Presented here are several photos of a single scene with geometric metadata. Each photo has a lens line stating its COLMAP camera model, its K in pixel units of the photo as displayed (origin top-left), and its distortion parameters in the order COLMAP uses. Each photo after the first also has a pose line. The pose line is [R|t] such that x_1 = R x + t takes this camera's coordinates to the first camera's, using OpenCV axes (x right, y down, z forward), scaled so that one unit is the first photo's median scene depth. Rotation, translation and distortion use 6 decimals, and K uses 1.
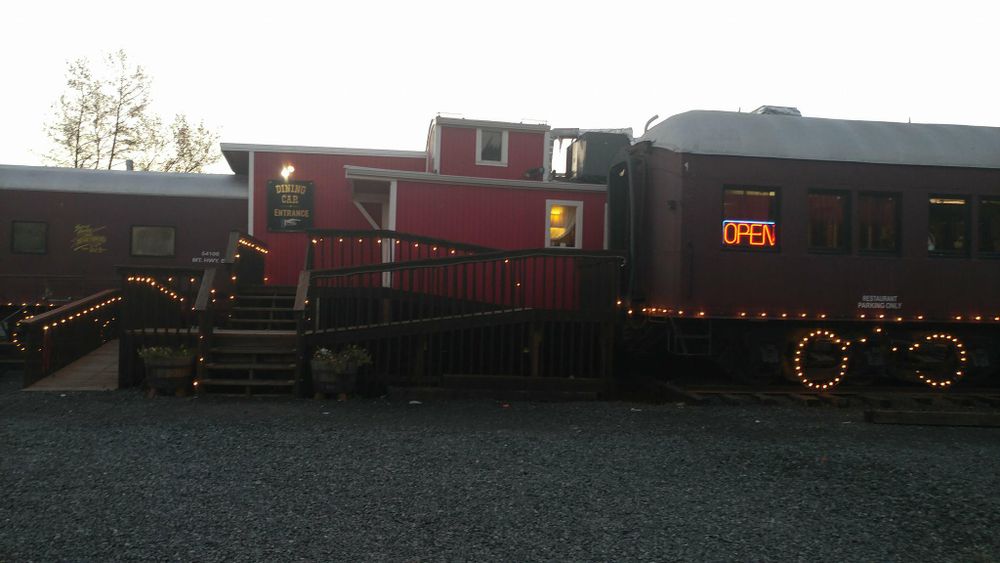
lens RADIAL K [[840.9, 0, 500.5], [0, 840.9, 265.2], [0, 0, 1]] dist [-0.011751, 0.109915]
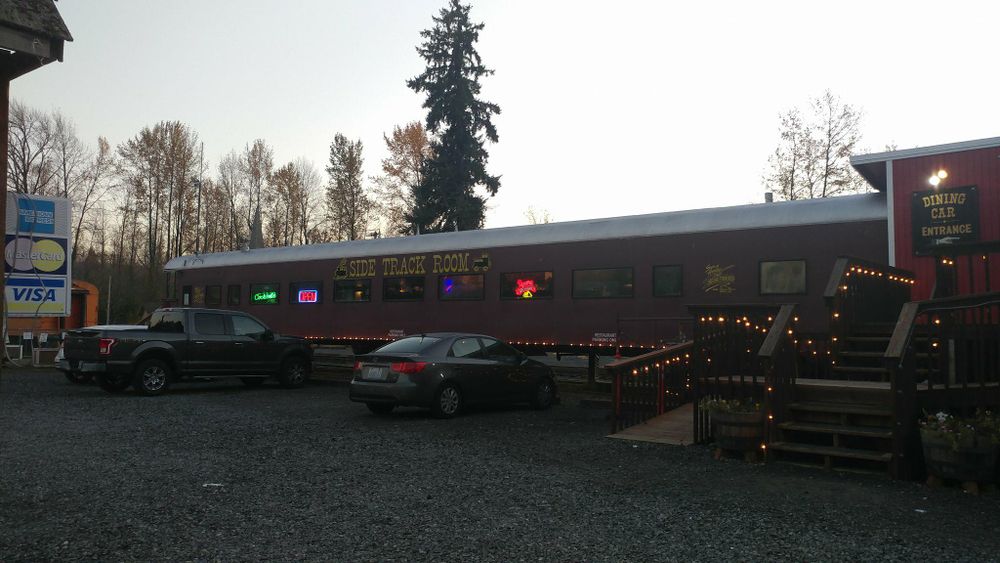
lens RADIAL K [[840.9, 0, 500.5], [0, 840.9, 265.2], [0, 0, 1]] dist [-0.011751, 0.109915]
pose [[0.675196, -0.072415, -0.734076, 0.044926], [0.035812, 0.997214, -0.065434, 0.006838], [0.736769, 0.017892, 0.675908, 0.166497]]
